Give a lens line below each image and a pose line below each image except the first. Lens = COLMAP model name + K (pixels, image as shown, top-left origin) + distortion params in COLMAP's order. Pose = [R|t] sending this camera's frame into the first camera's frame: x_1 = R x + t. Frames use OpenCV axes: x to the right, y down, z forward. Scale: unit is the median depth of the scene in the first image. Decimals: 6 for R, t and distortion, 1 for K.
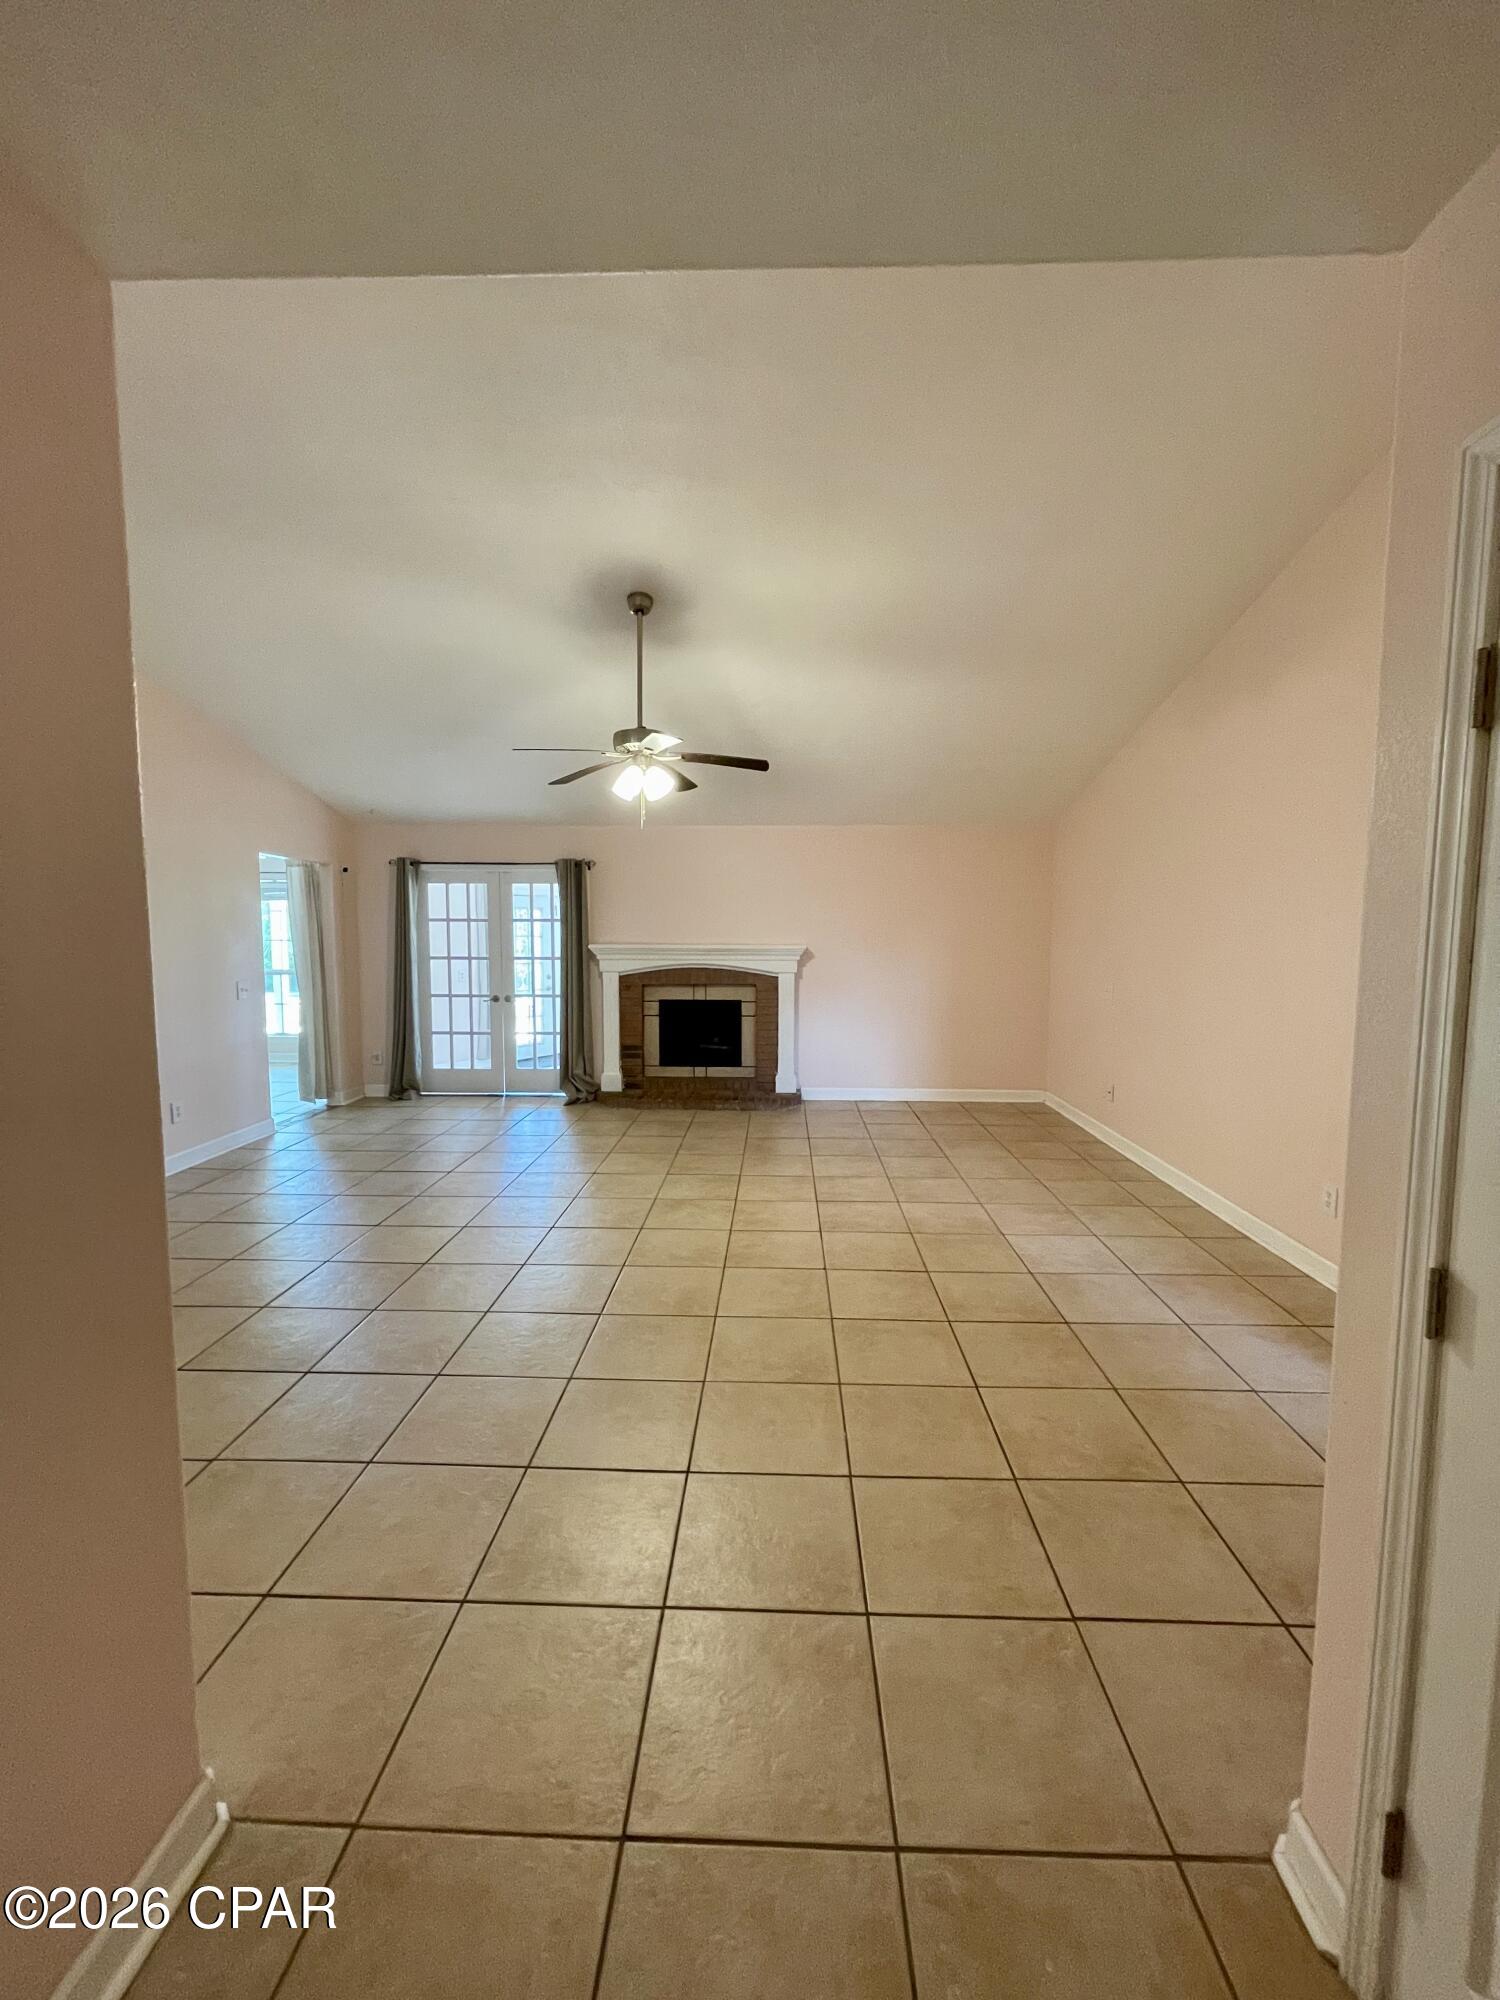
lens RADIAL K [[797.3, 0, 752.3], [0, 797.3, 1007.5], [0, 0, 1]] dist [-0.002886, -0.000609]
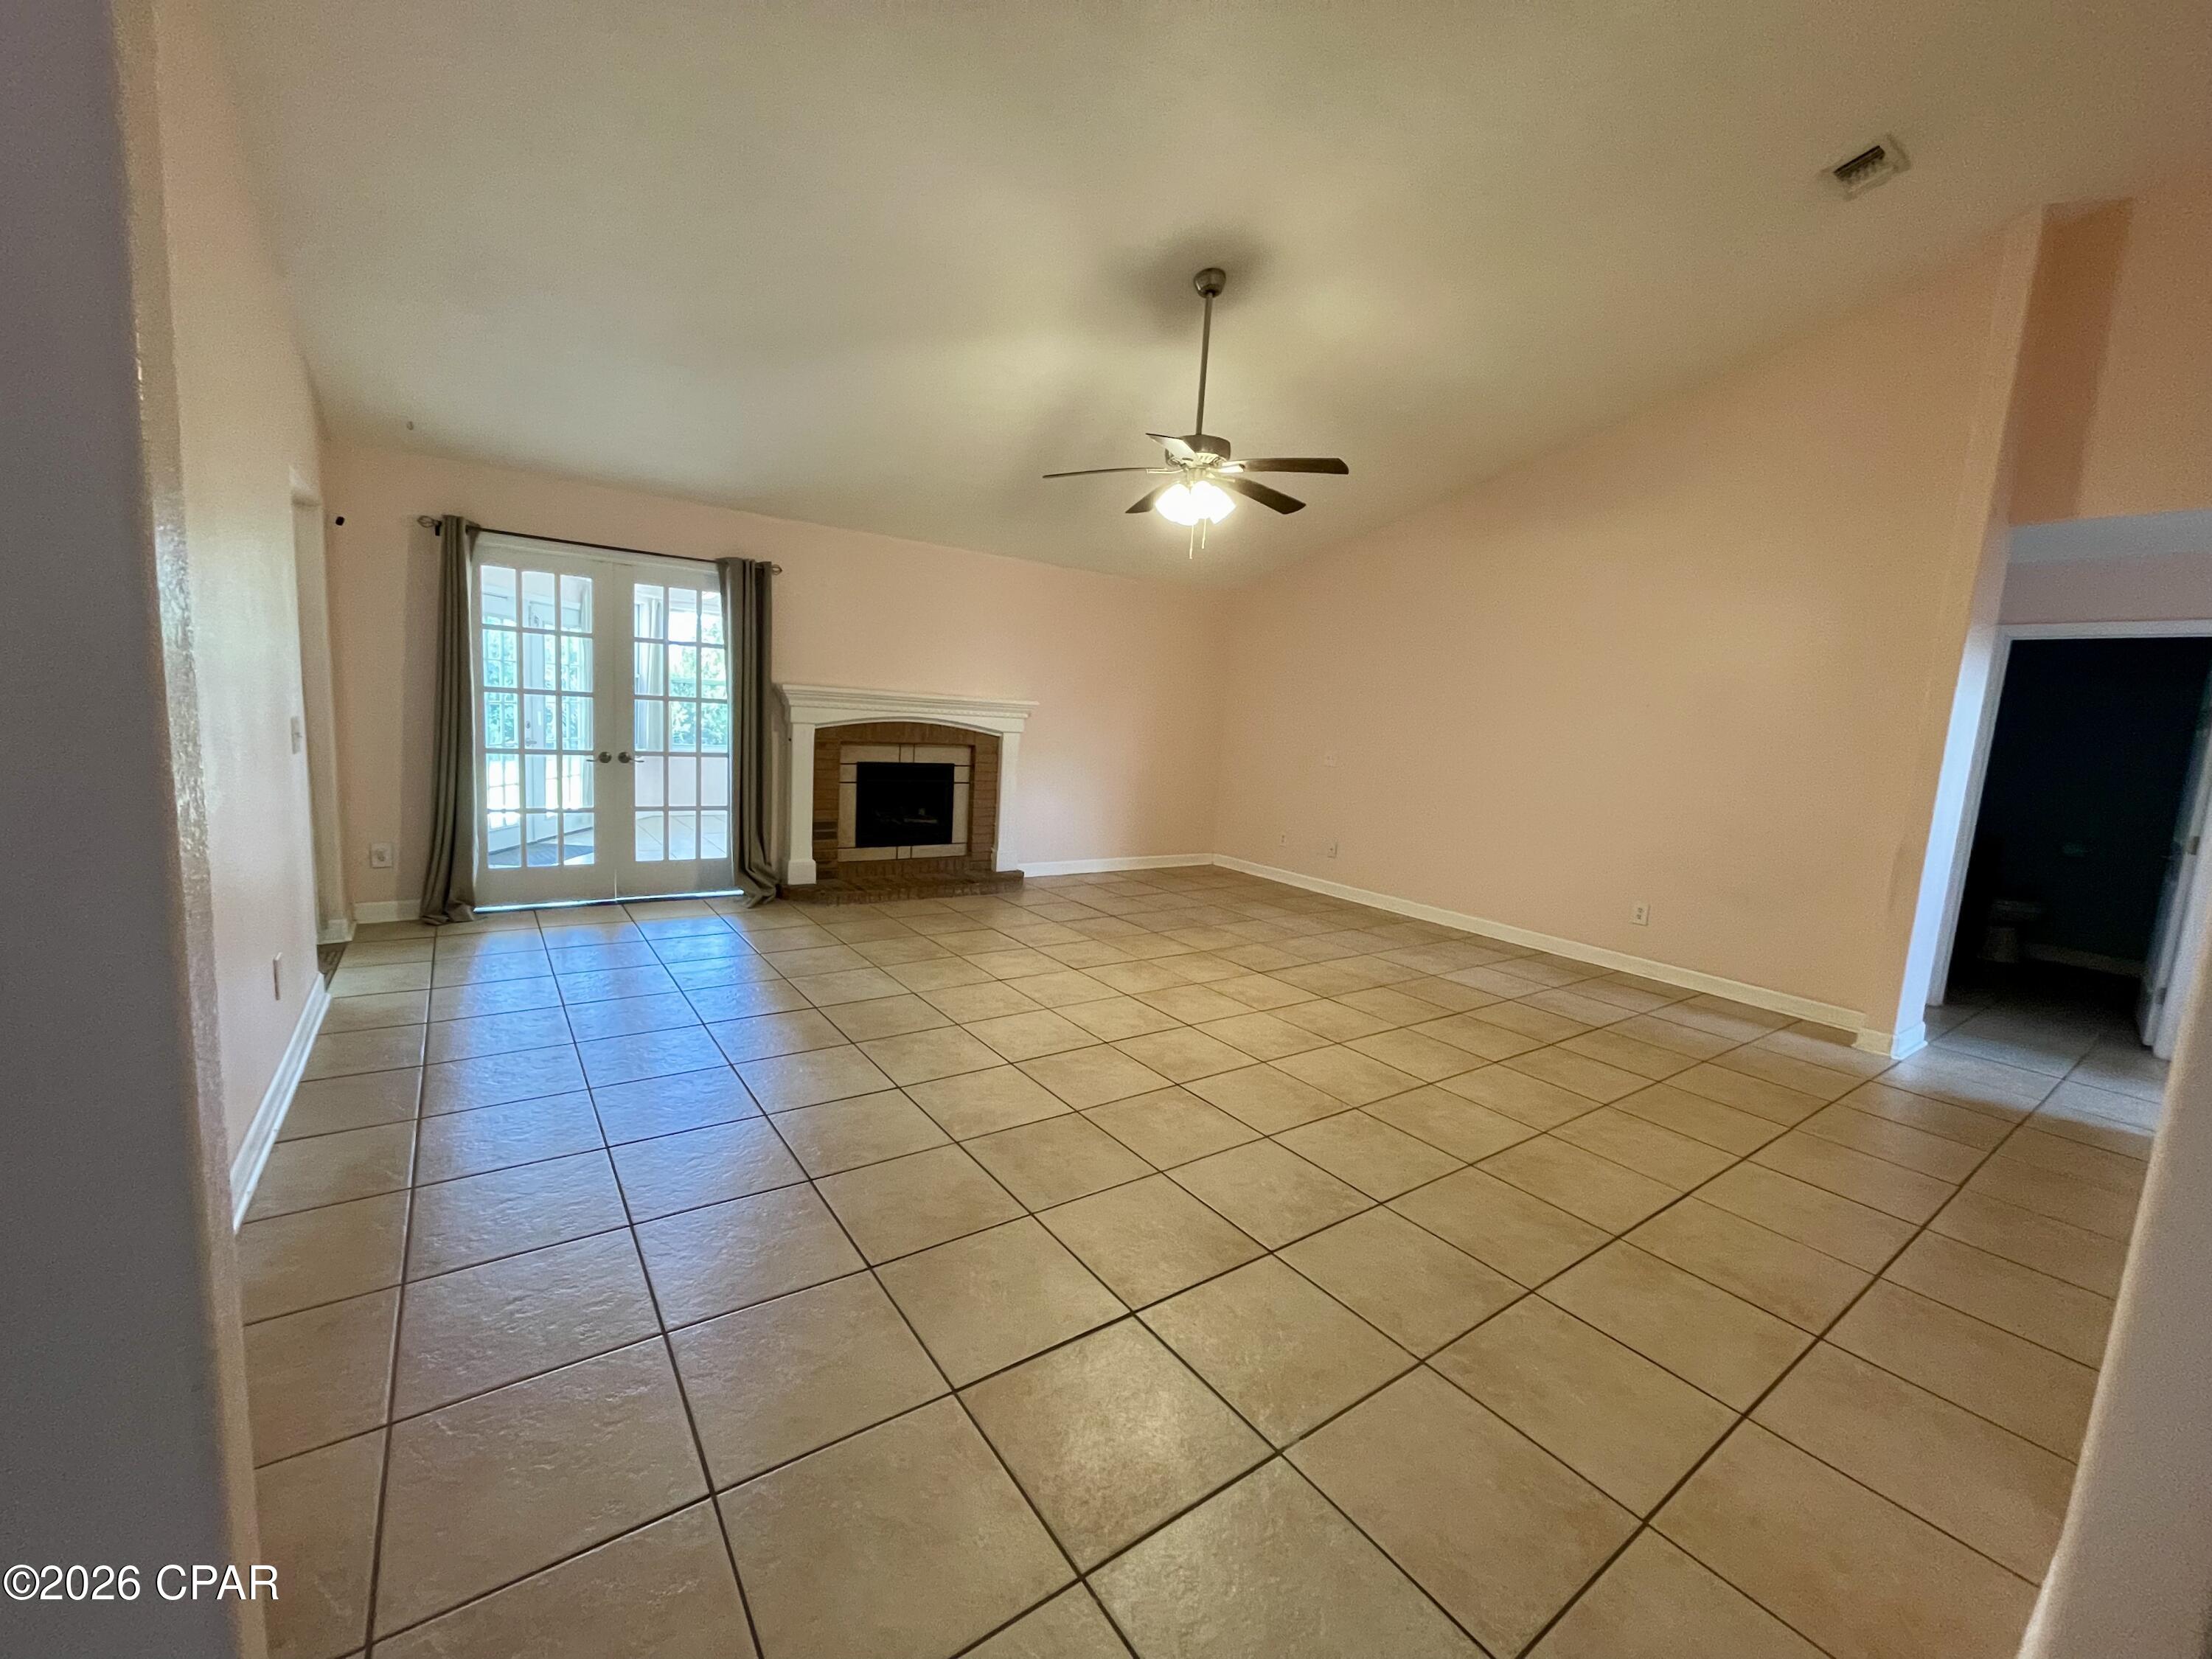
lens RADIAL K [[881.8, 0, 1110.5], [0, 881.8, 832.0], [0, 0, 1]] dist [-0.002886, -0.000609]
pose [[0.794833, -0.036219, 0.605746, -0.443923], [-0.002663, 0.997999, 0.063166, 0.003491], [-0.606822, -0.051820, 0.793147, 0.170645]]
